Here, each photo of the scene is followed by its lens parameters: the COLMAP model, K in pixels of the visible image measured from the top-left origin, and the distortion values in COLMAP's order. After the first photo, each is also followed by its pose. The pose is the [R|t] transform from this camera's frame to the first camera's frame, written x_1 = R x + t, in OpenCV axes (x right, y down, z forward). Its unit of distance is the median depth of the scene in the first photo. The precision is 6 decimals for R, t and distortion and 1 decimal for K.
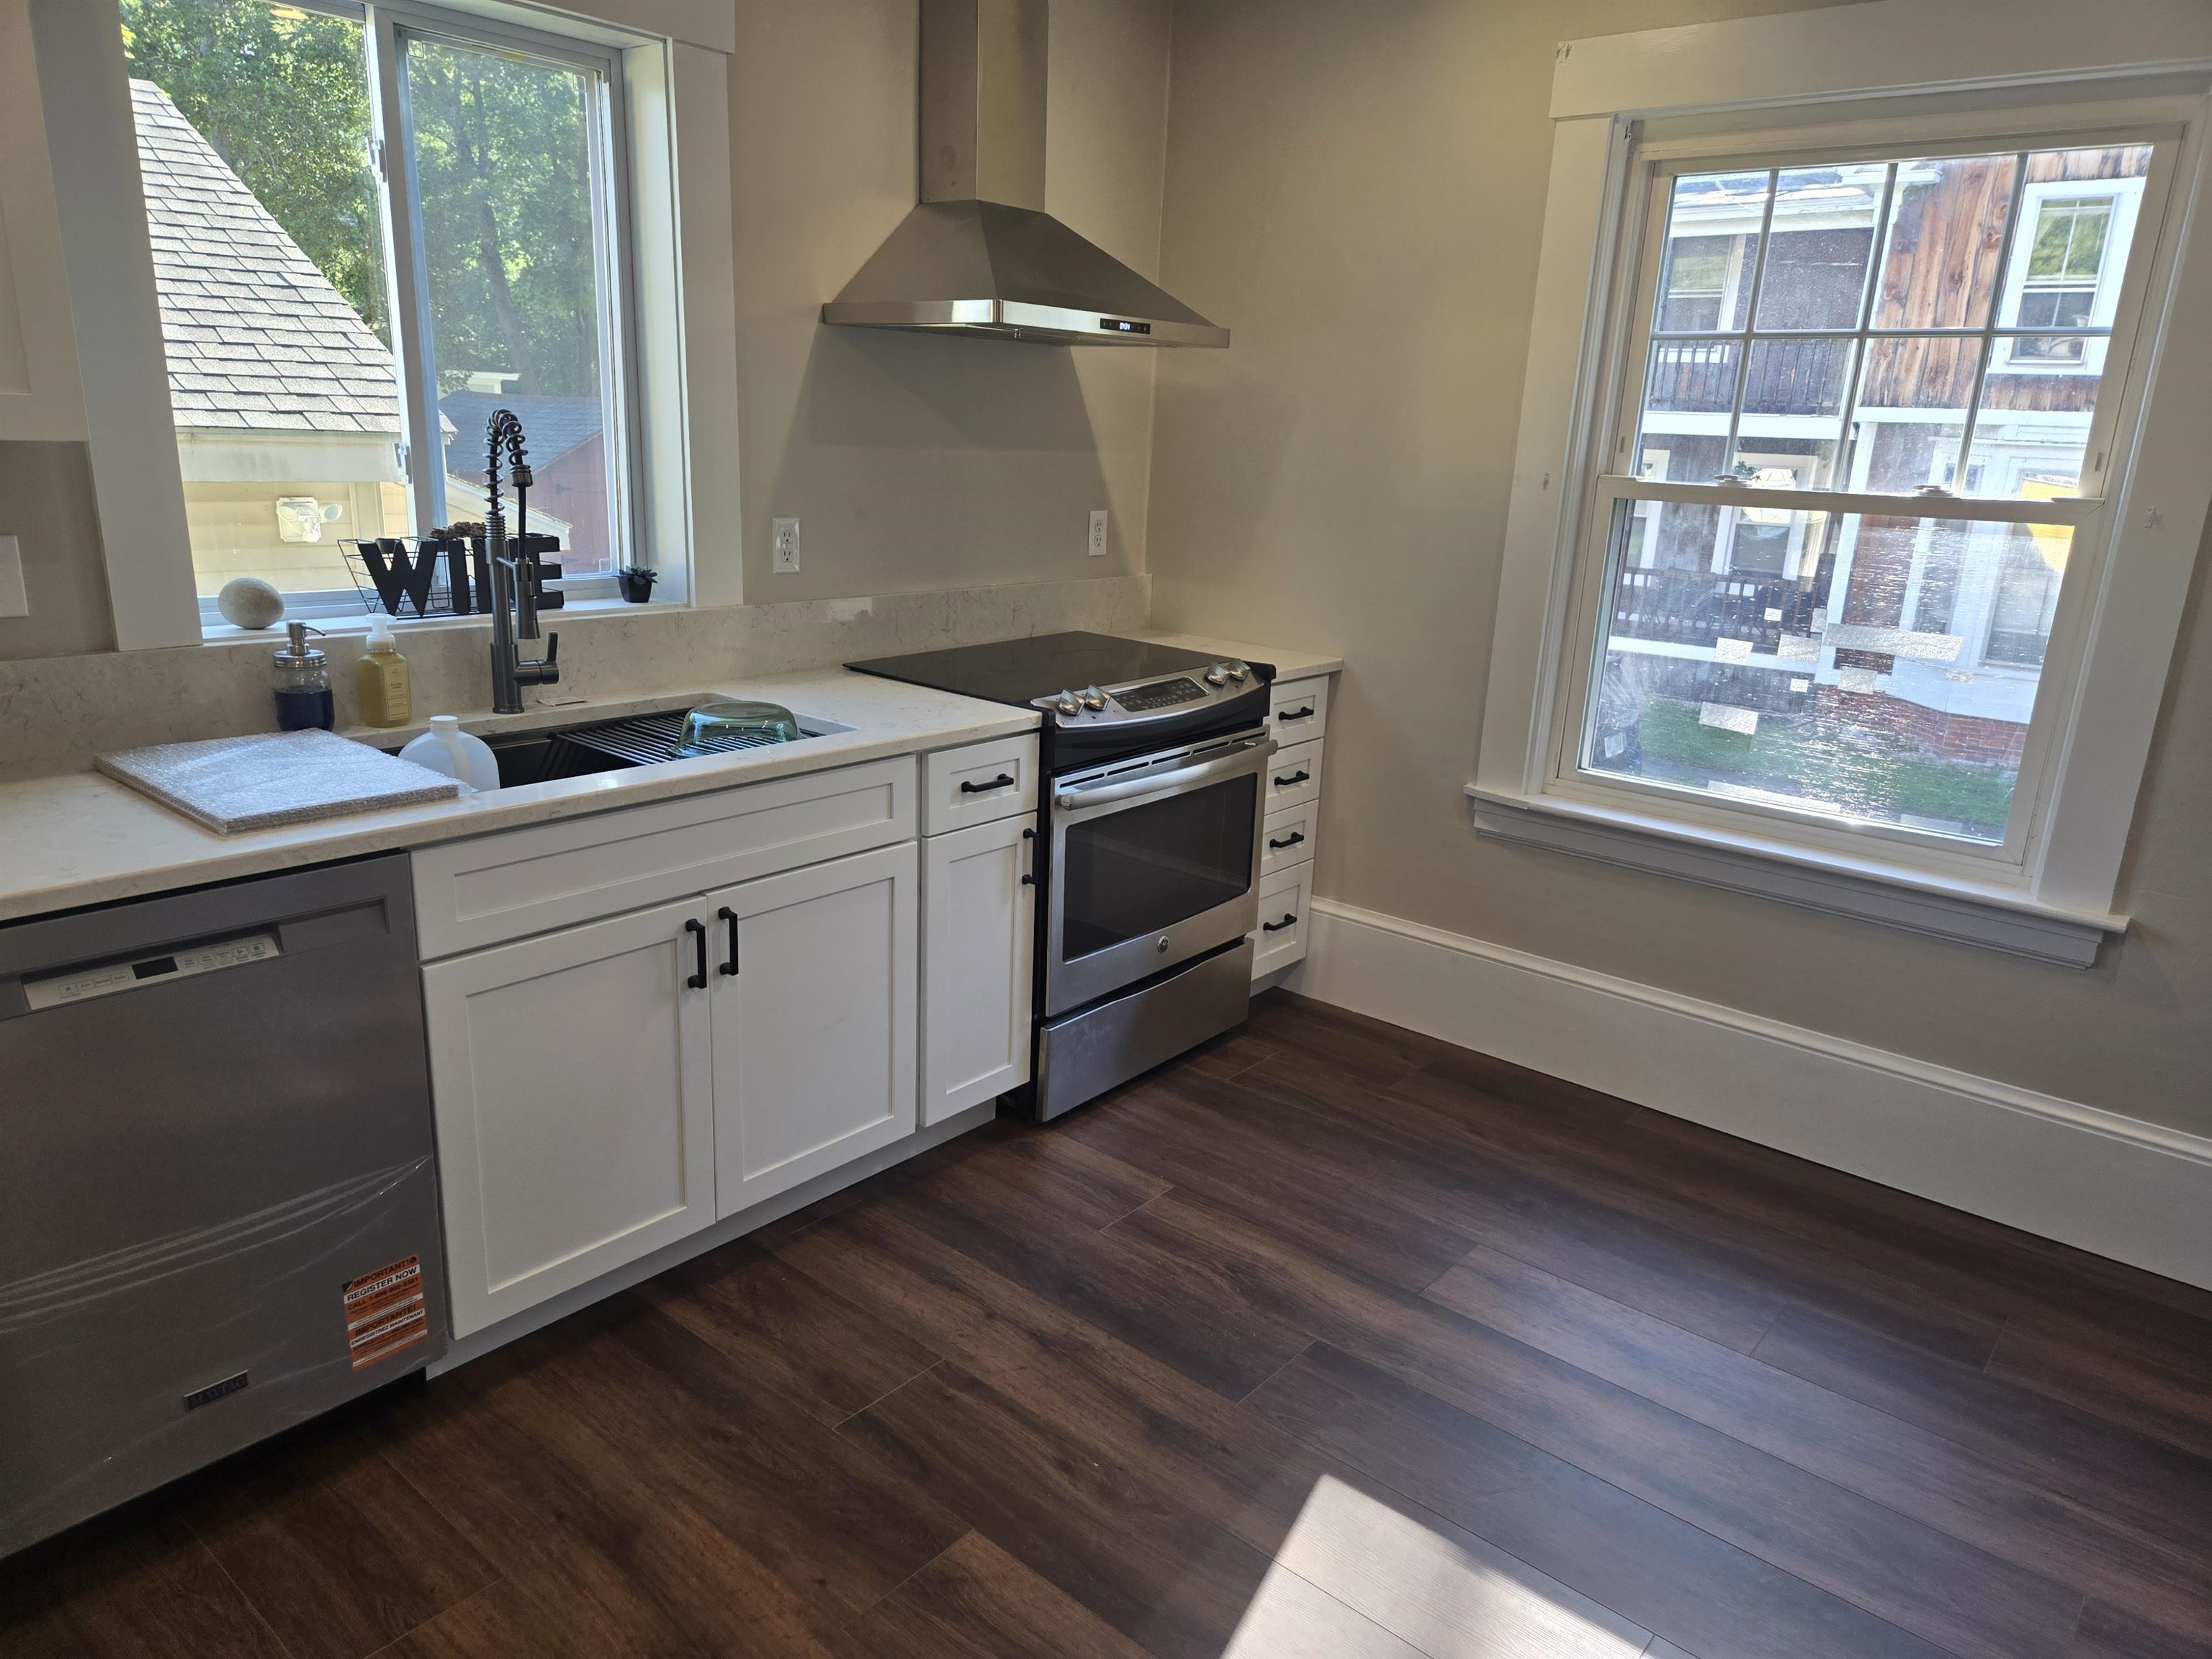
lens RADIAL K [[1484.1, 0, 1106.0], [0, 1484.1, 829.5], [0, 0, 1]] dist [0.062915, -0.051469]
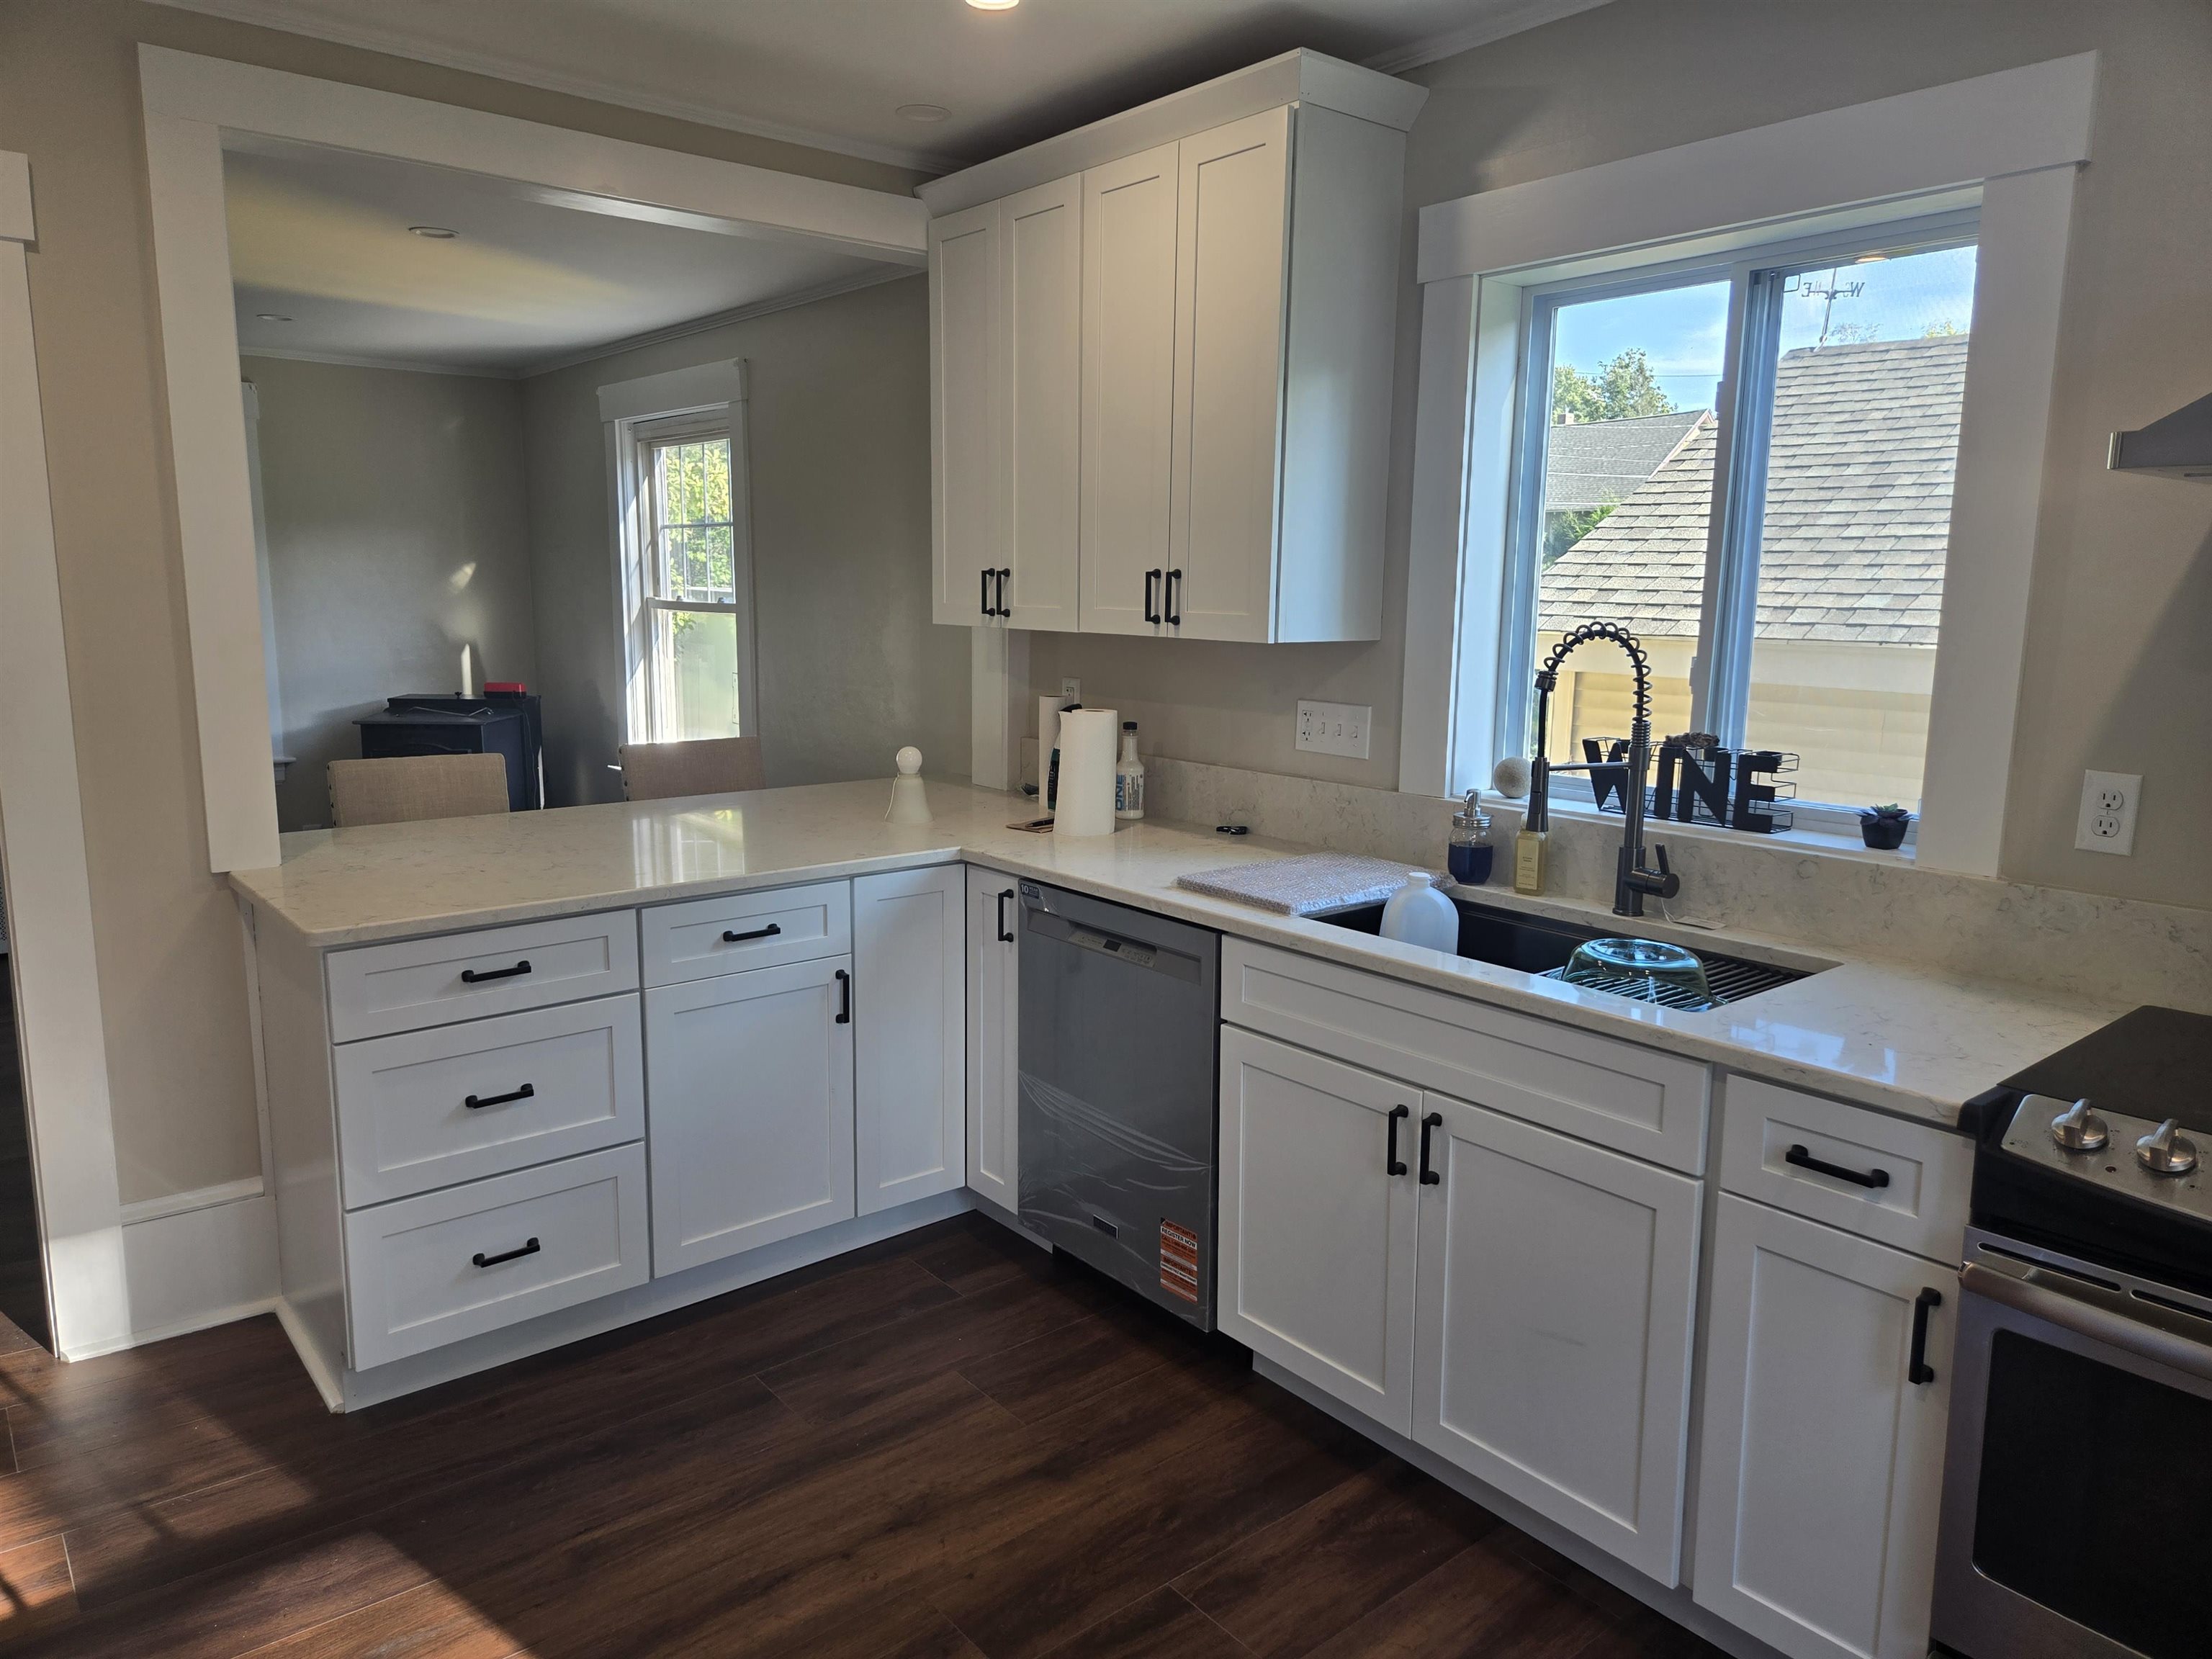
lens RADIAL K [[1484.1, 0, 1106.0], [0, 1484.1, 829.5], [0, 0, 1]] dist [0.062915, -0.051469]
pose [[-0.179673, 0.117852, -0.976641, 0.626557], [-0.284930, 0.944007, 0.166332, -0.196755], [0.941559, 0.308159, -0.136034, 0.782750]]
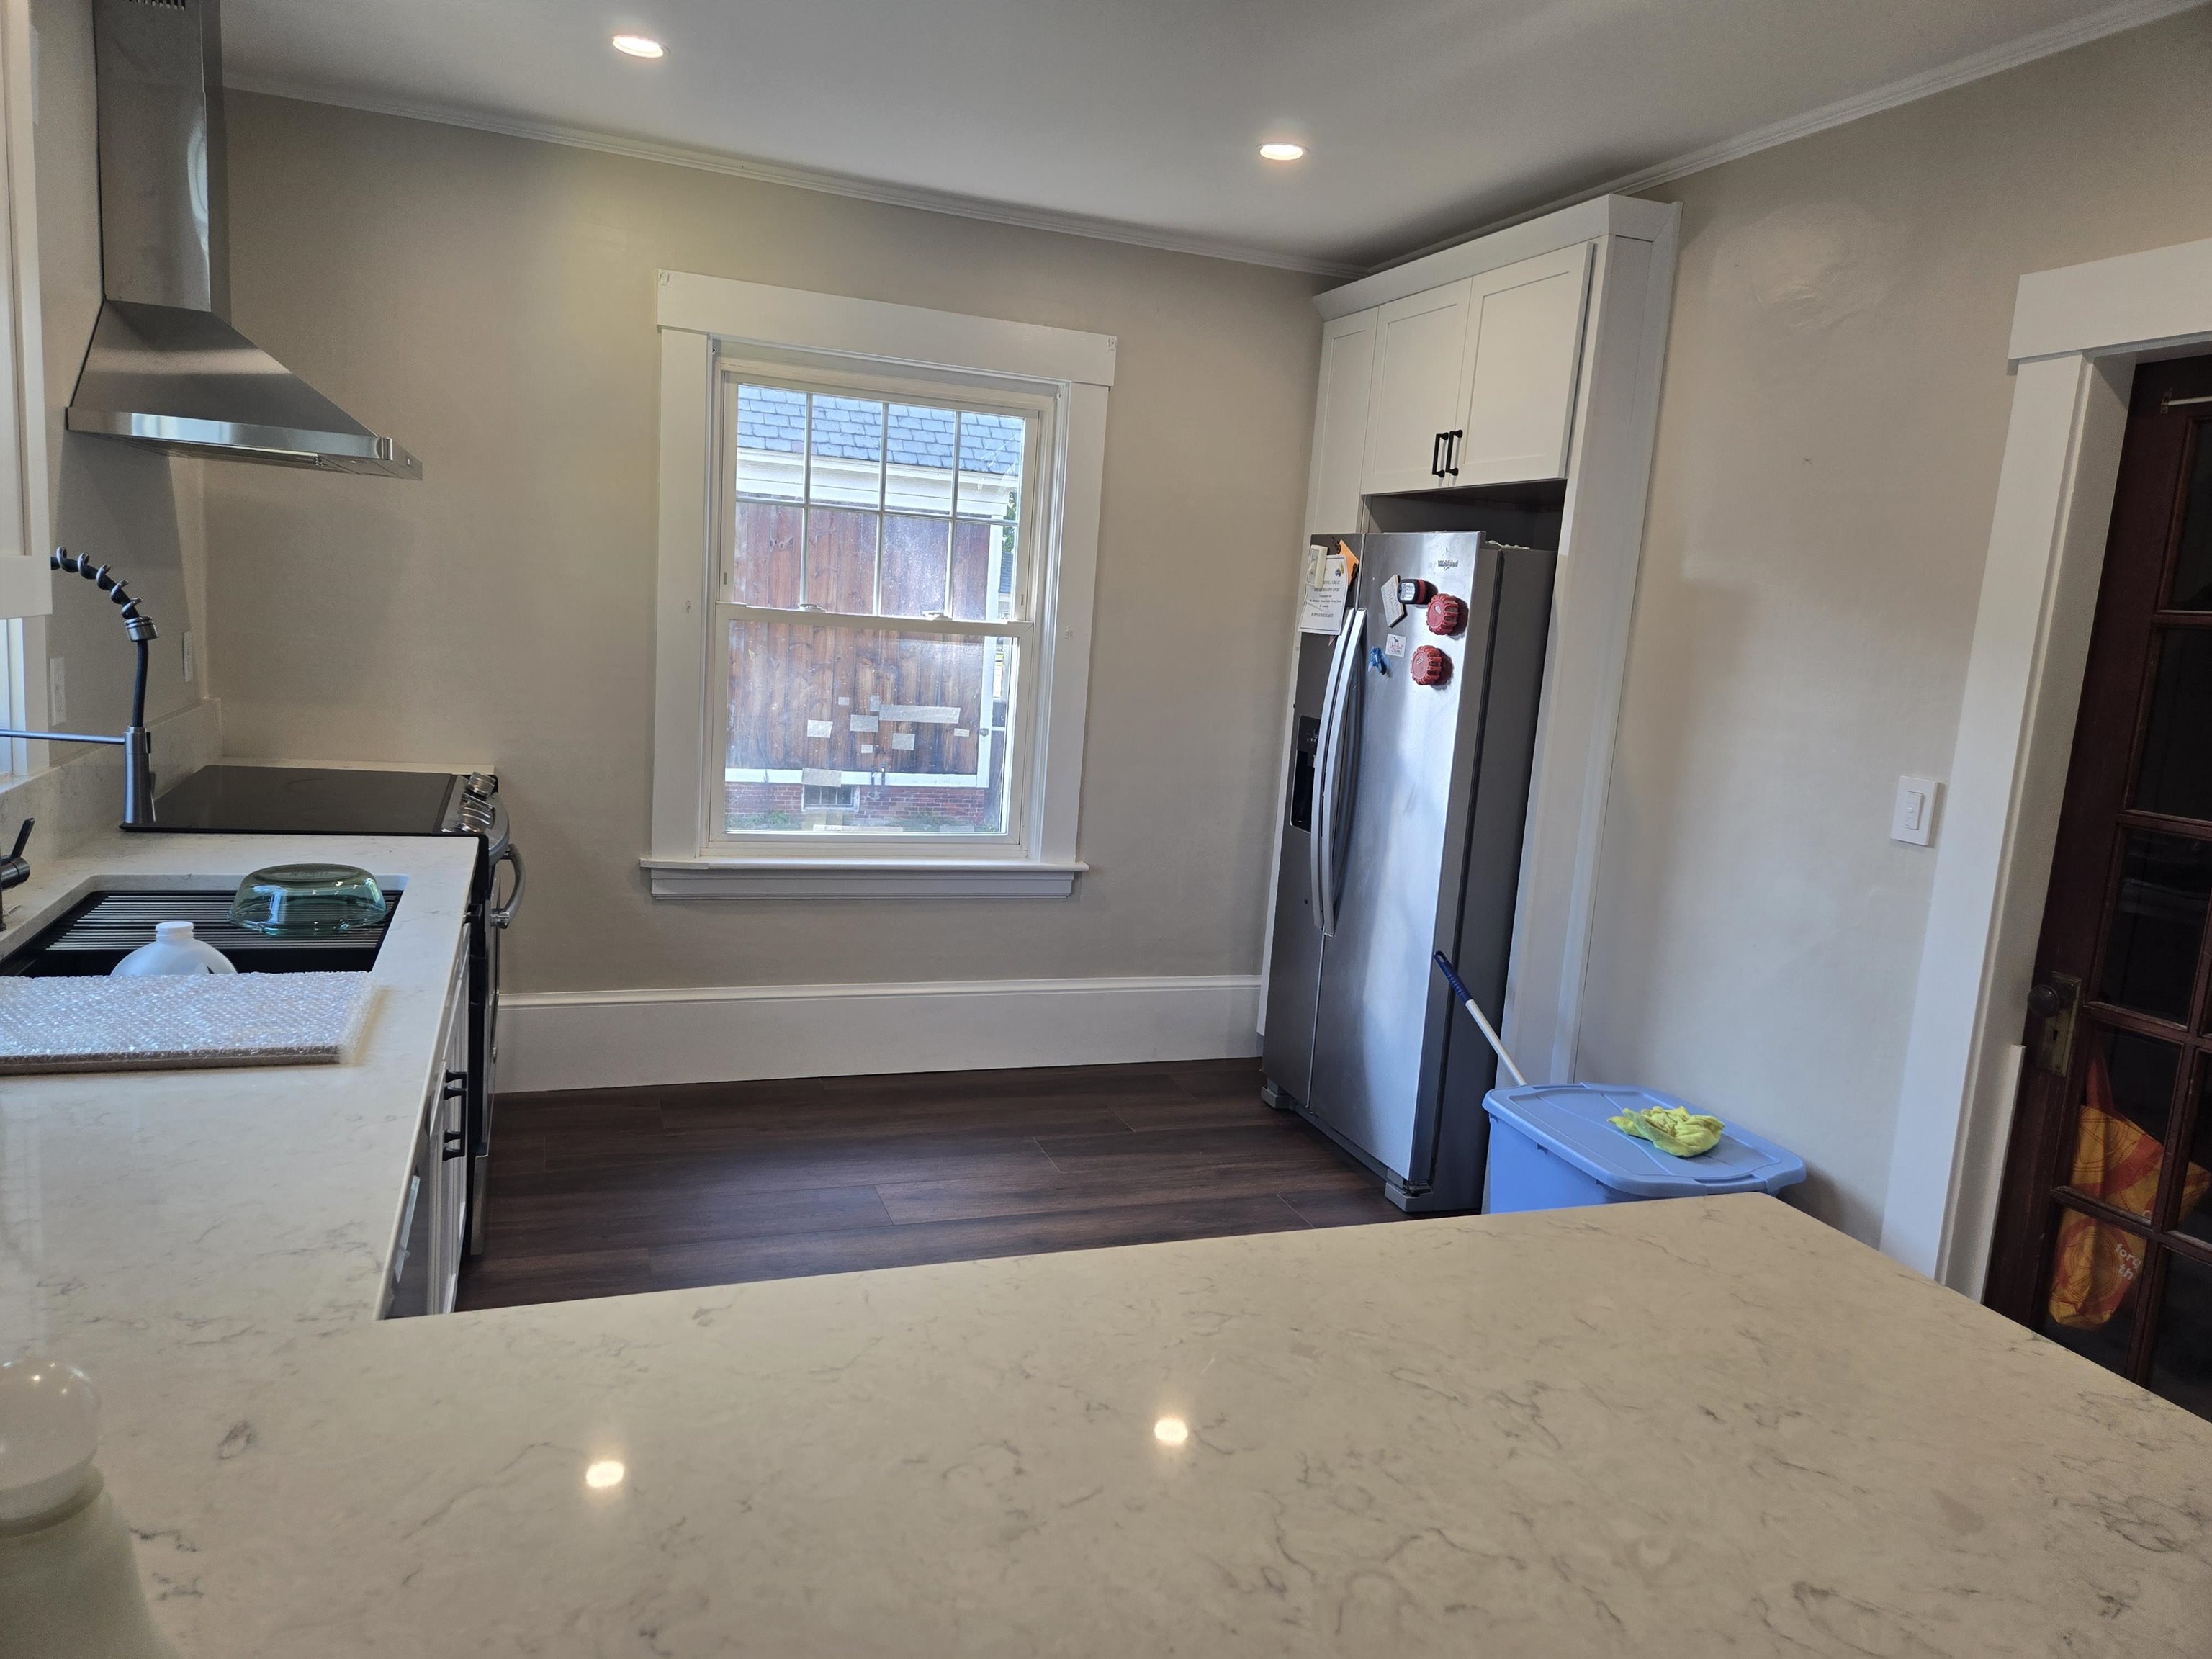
lens RADIAL K [[1476.3, 0, 1105.1], [0, 1476.3, 784.6], [0, 0, 1]] dist [0.056096, -0.002260]
pose [[0.489827, -0.112822, 0.864489, -0.747324], [0.180621, 0.983210, 0.025974, -0.066859], [-0.852904, 0.143422, 0.501981, 0.123311]]
